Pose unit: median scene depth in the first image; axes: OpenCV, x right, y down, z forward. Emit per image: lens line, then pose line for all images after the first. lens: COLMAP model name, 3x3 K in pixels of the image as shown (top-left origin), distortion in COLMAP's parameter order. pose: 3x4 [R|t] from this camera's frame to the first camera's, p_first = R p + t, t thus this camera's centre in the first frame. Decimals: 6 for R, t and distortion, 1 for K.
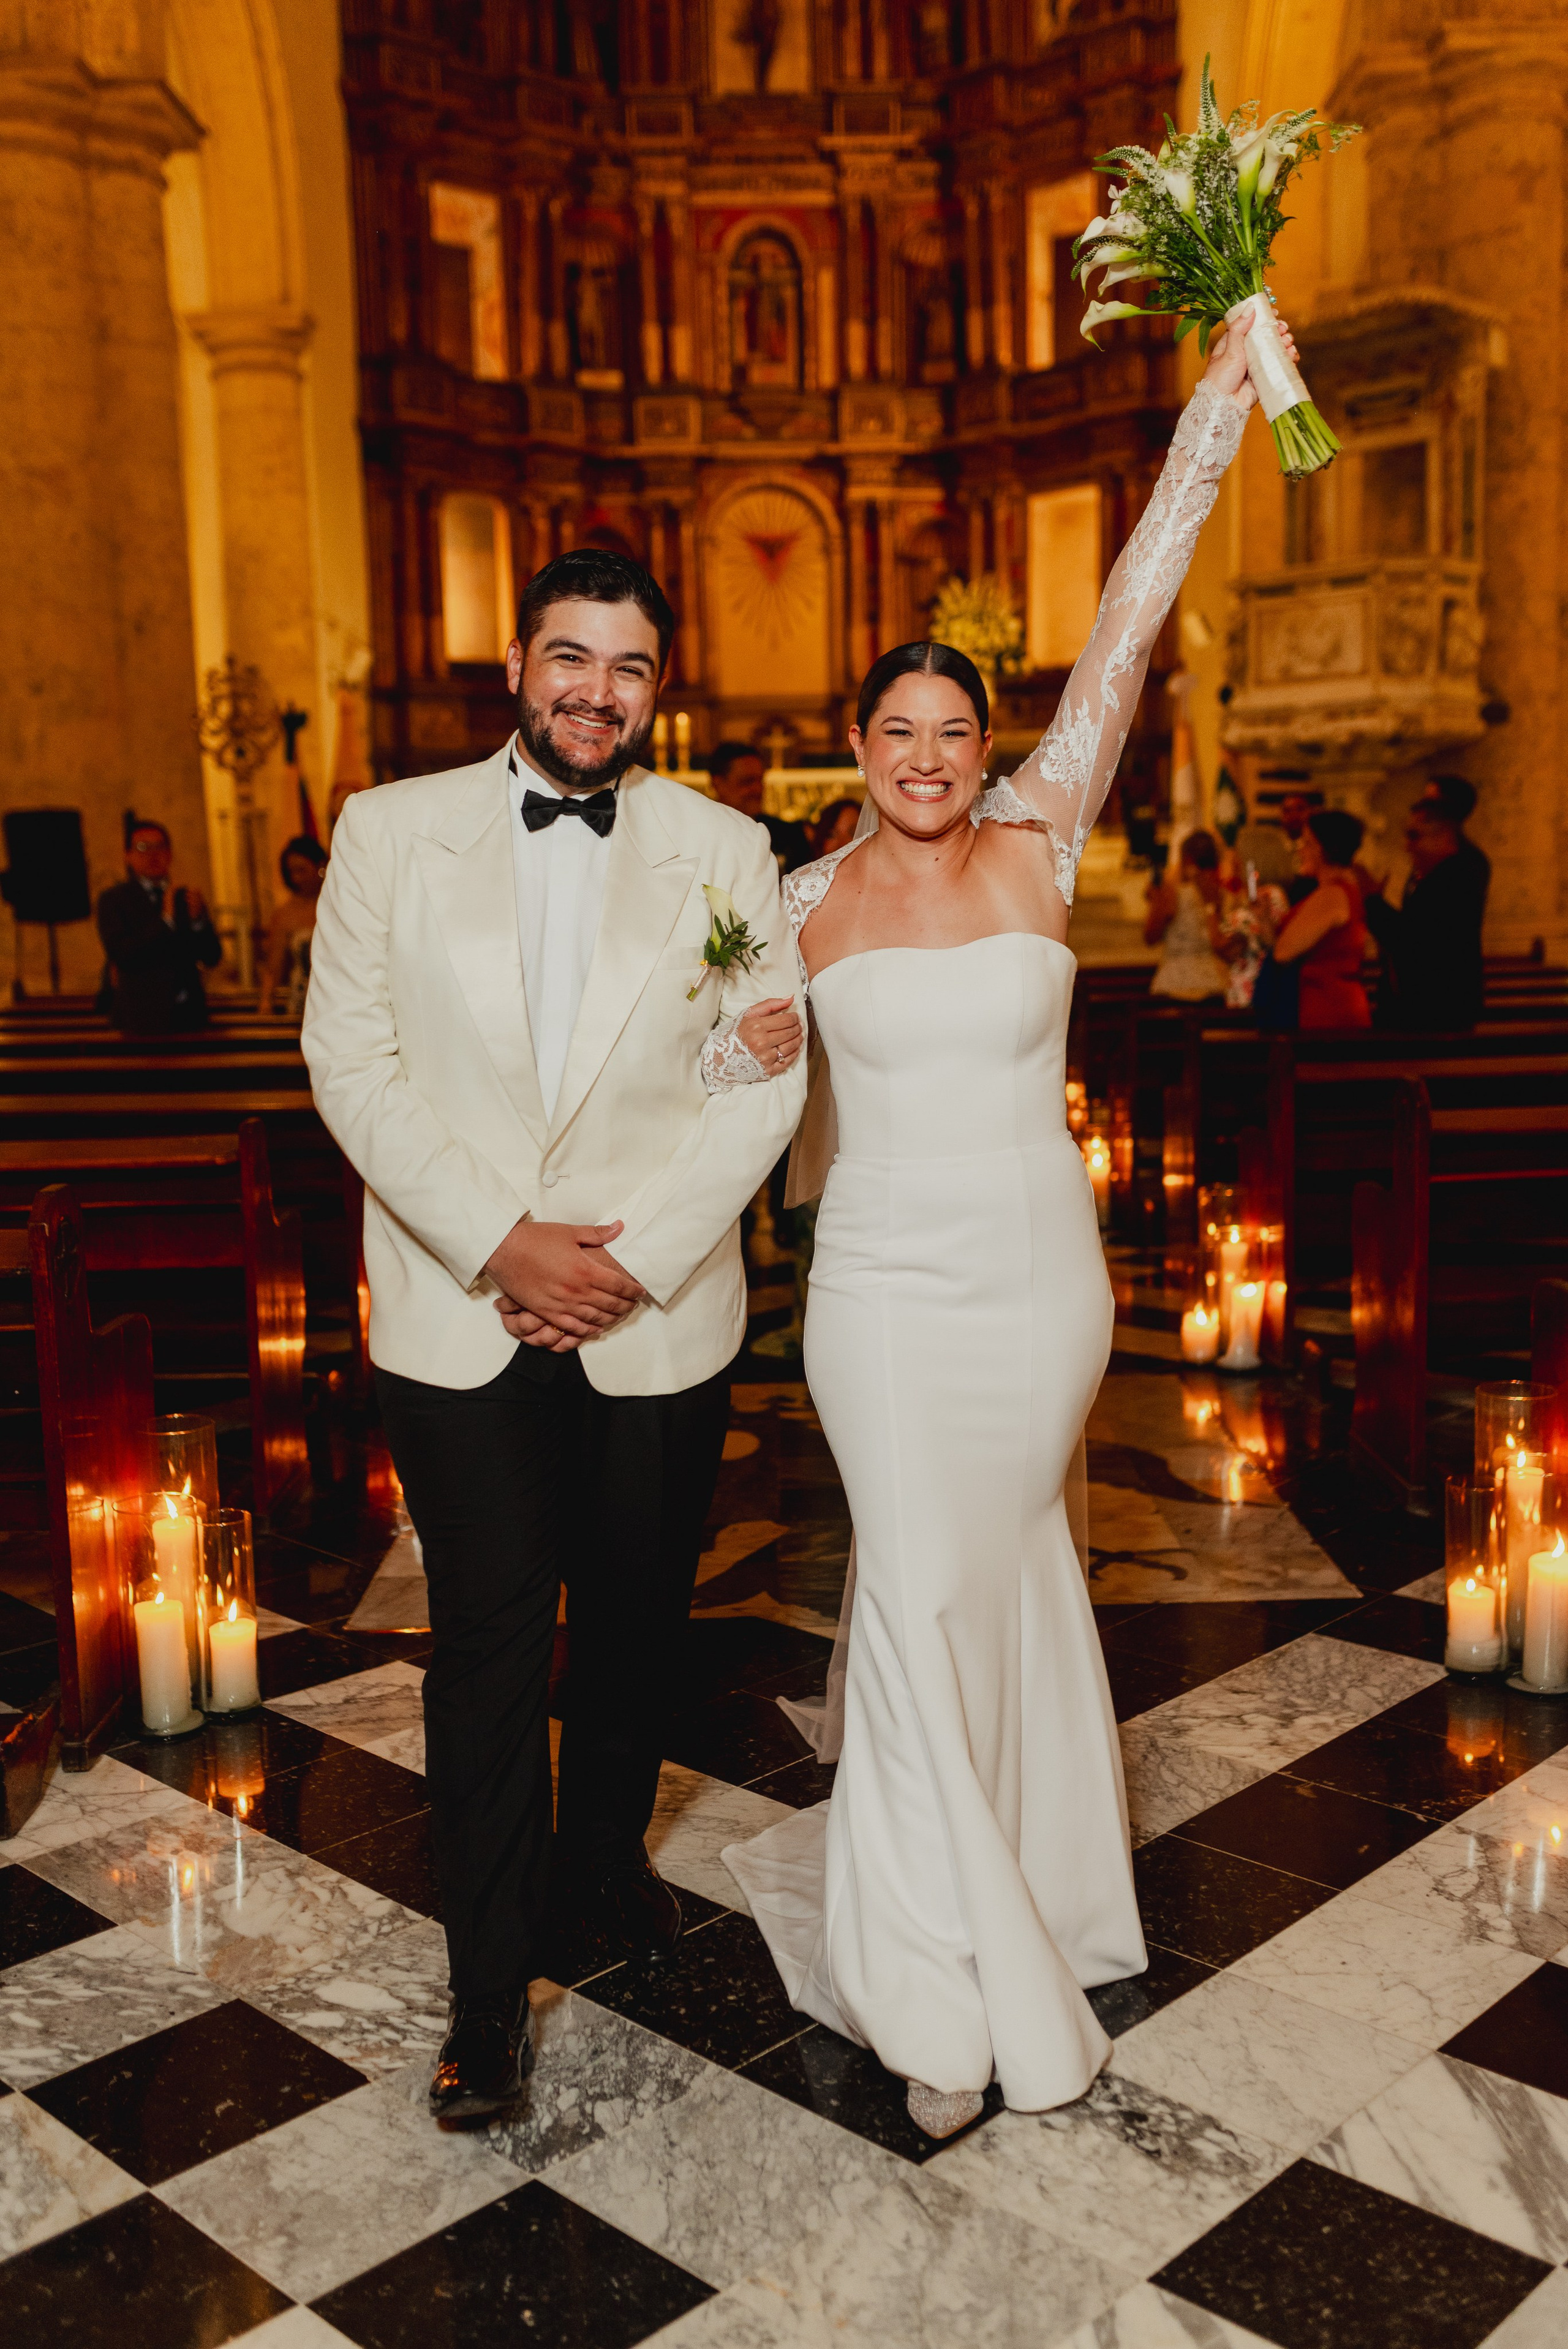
lens RADIAL K [[2251.4, 0, 796.4], [0, 2251.4, 1107.1], [0, 0, 1]] dist [-0.006695, 0.019456]
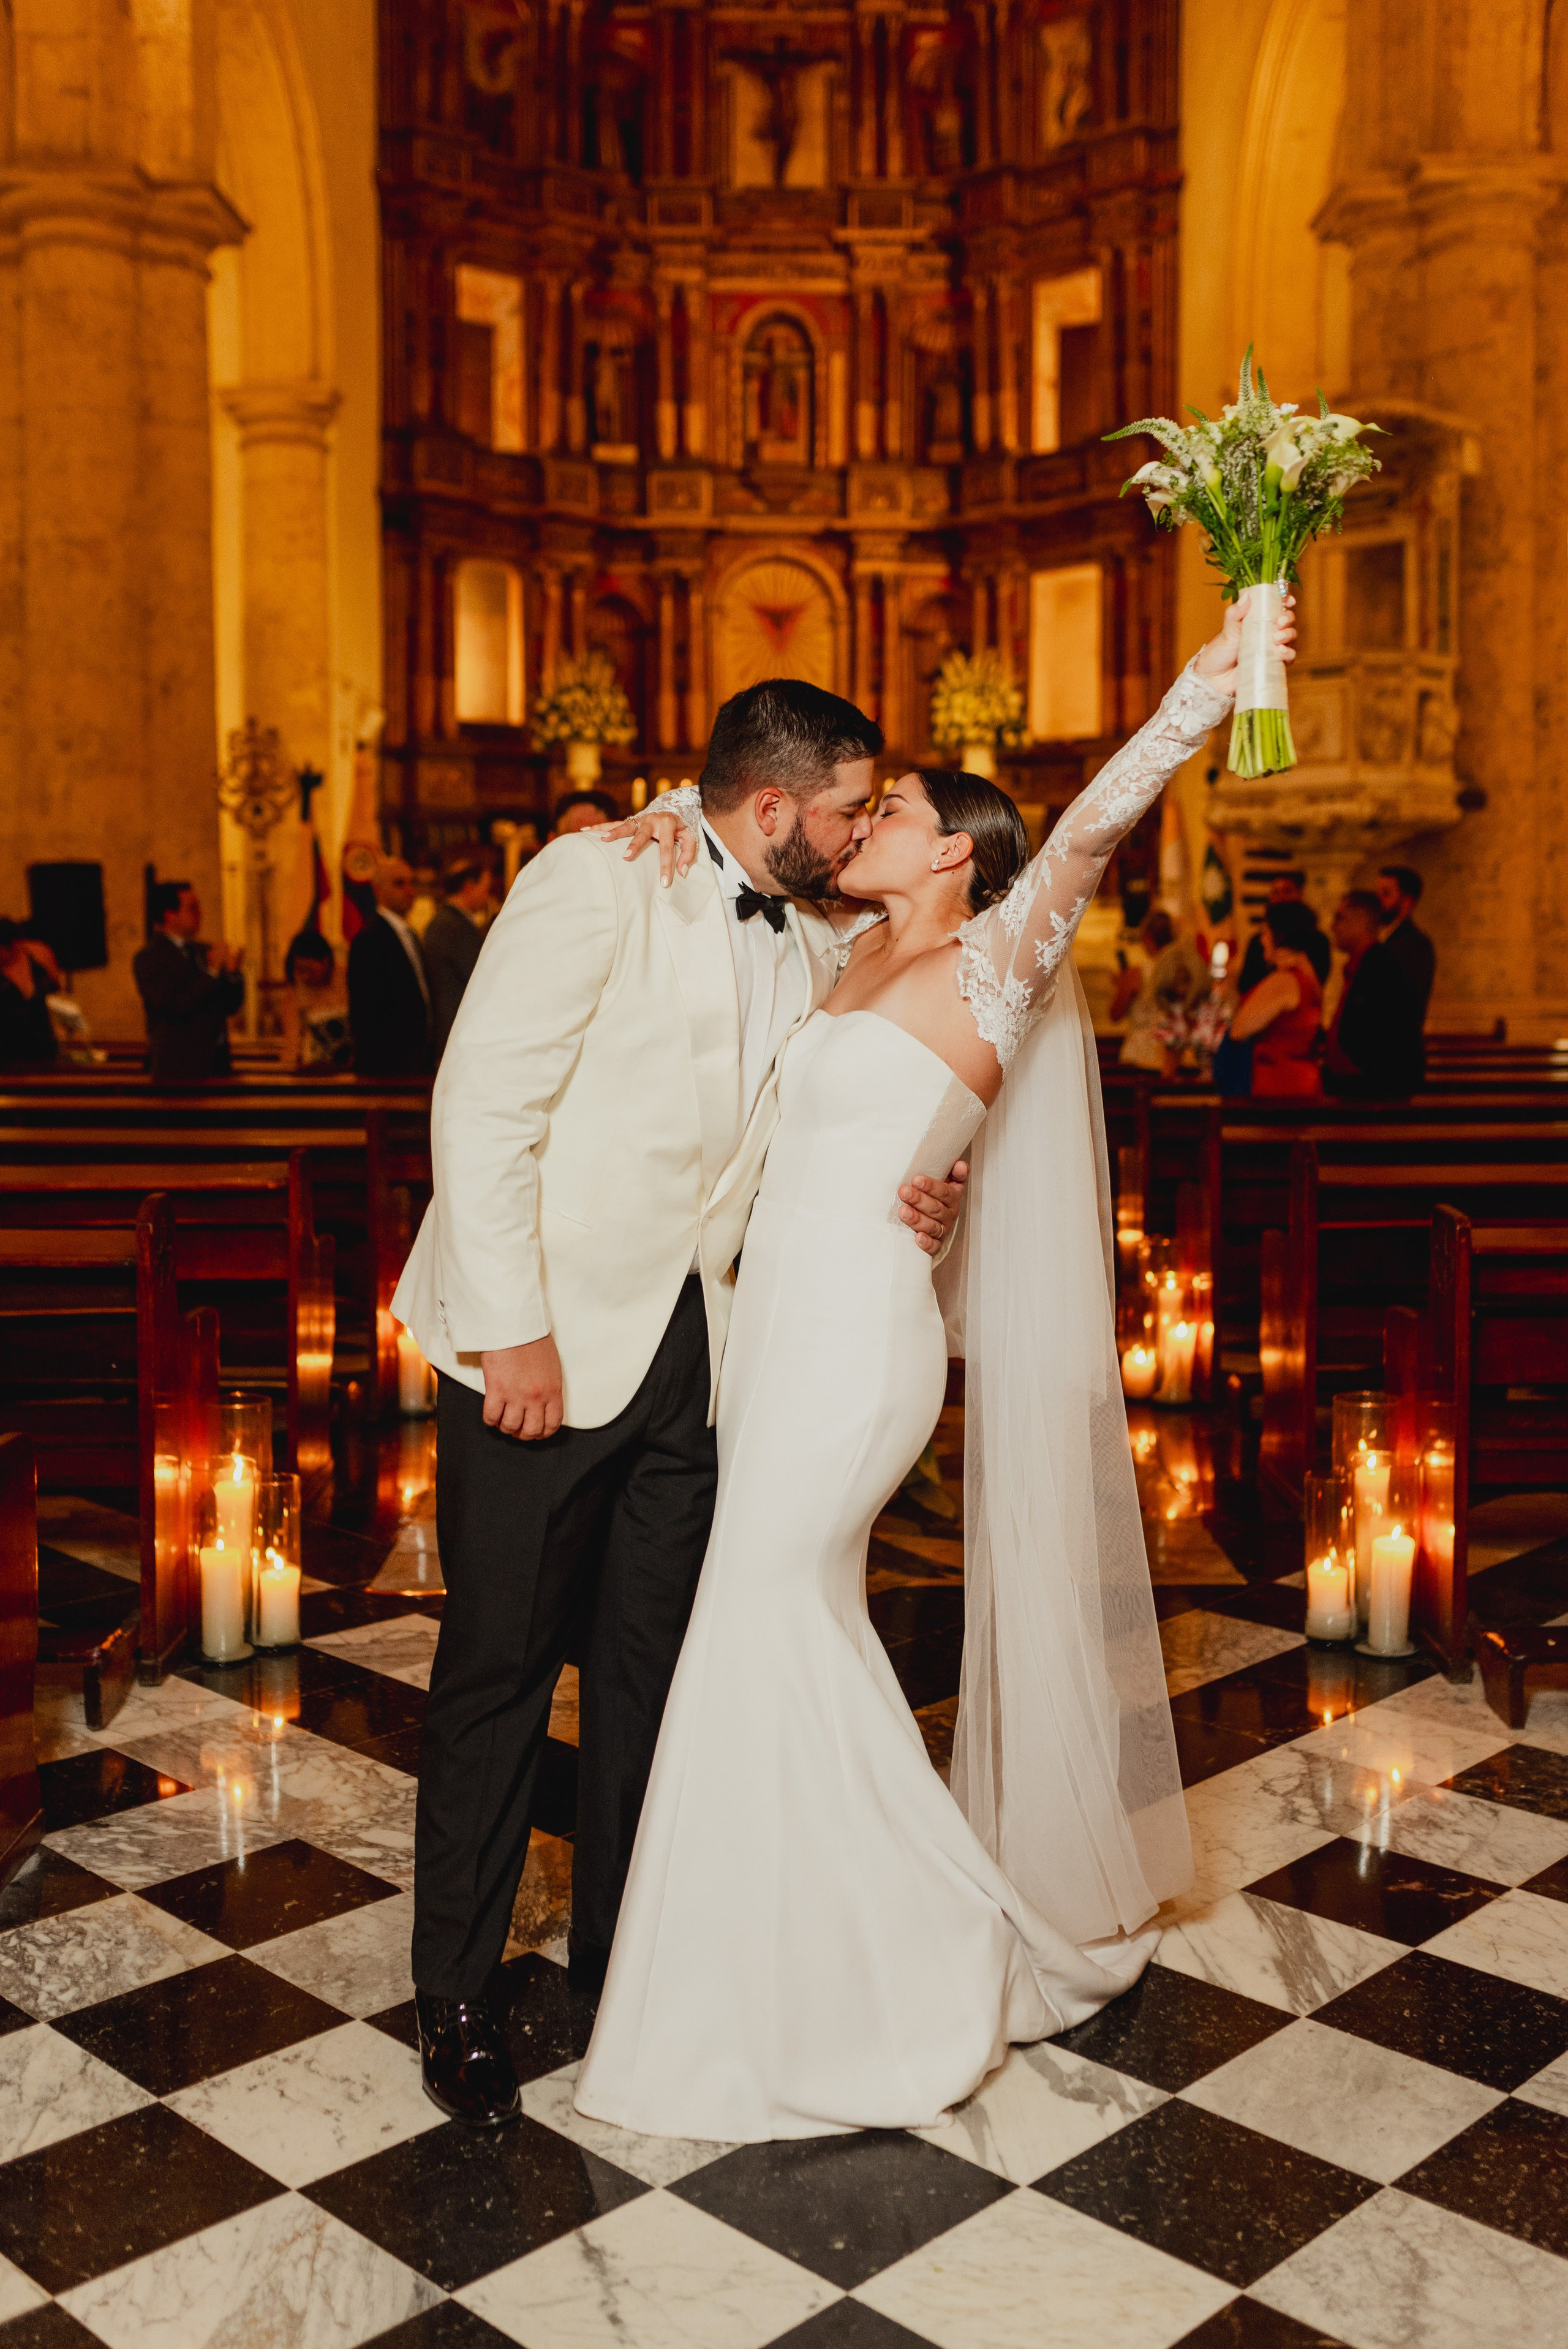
lens RADIAL K [[2329.8, 0, 782.2], [0, 2329.8, 973.2], [0, 0, 1]] dist [-0.012941, 0.026769]
pose [[0.999714, 0.022587, -0.007795, 0.002615], [-0.023175, 0.996017, -0.086100, 0.002399], [0.005819, 0.086256, 0.996256, -0.039177]]
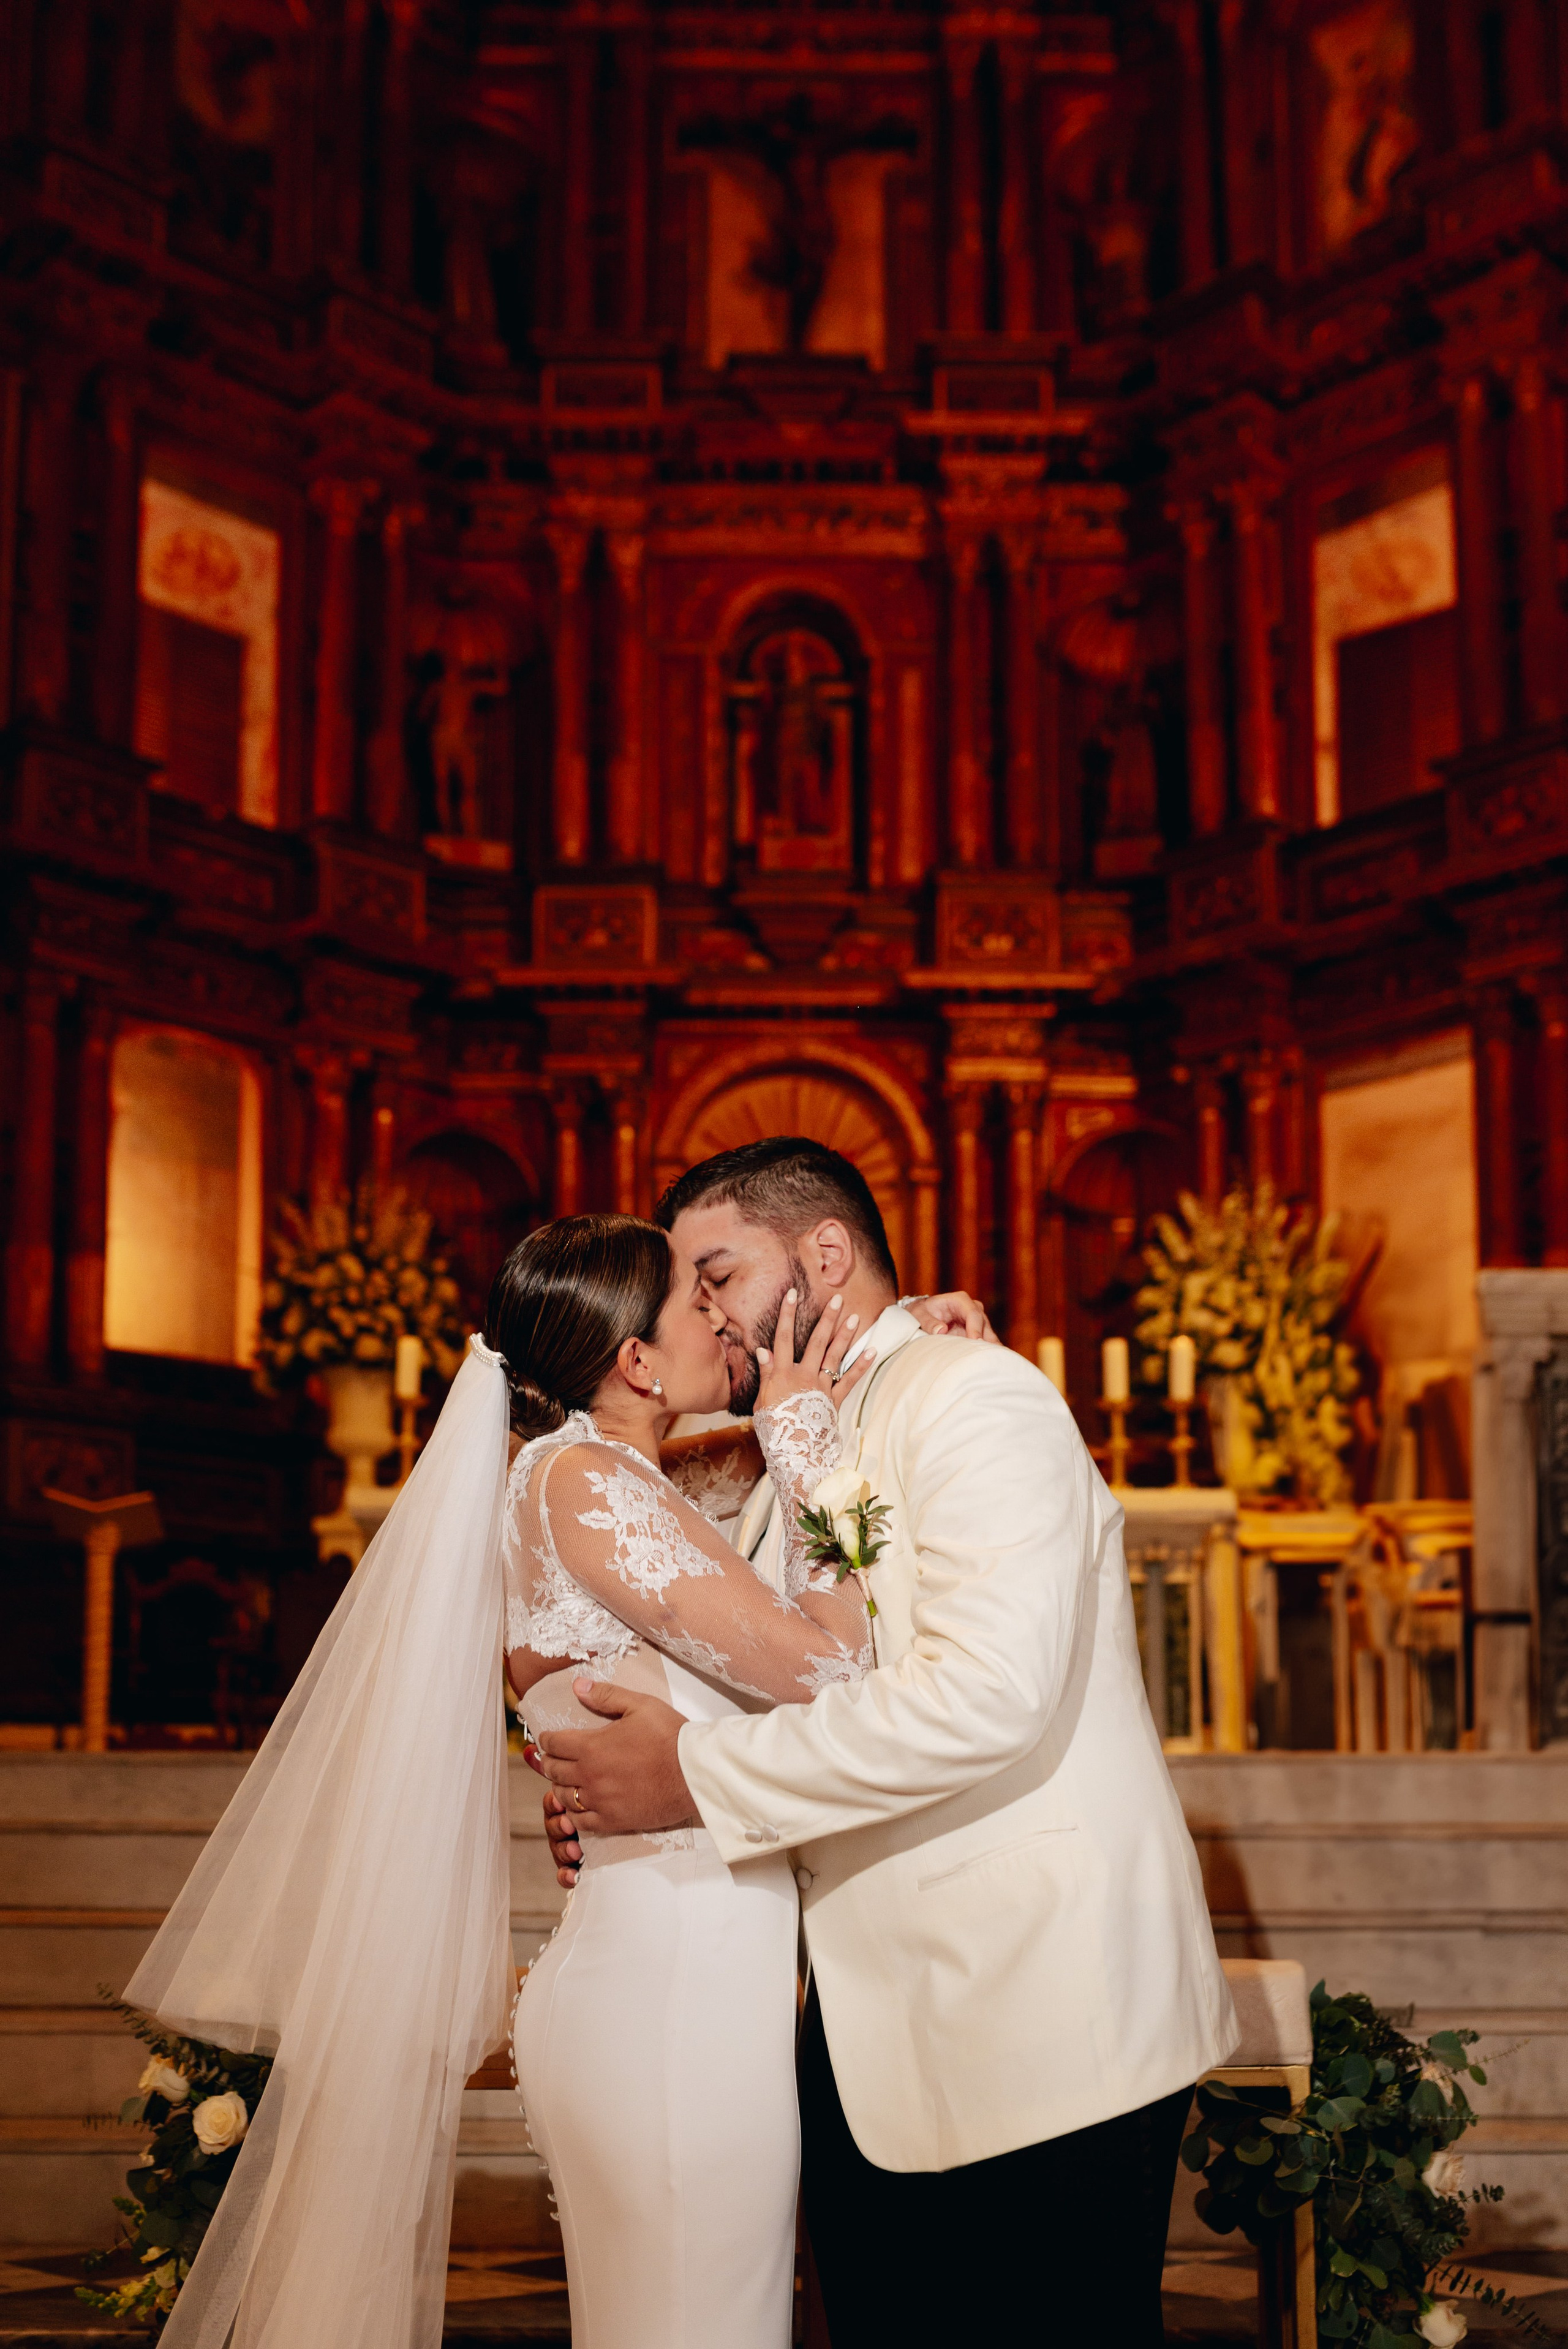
lens RADIAL K [[2561.0, 0, 738.9], [0, 2561.0, 1578.2], [0, 0, 1]] dist [-0.040644, -0.013718]
pose [[0.999265, 0.021658, -0.031632, -0.003889], [-0.028150, 0.974659, -0.221919, -0.037447], [0.026024, 0.222646, 0.974552, 0.511271]]
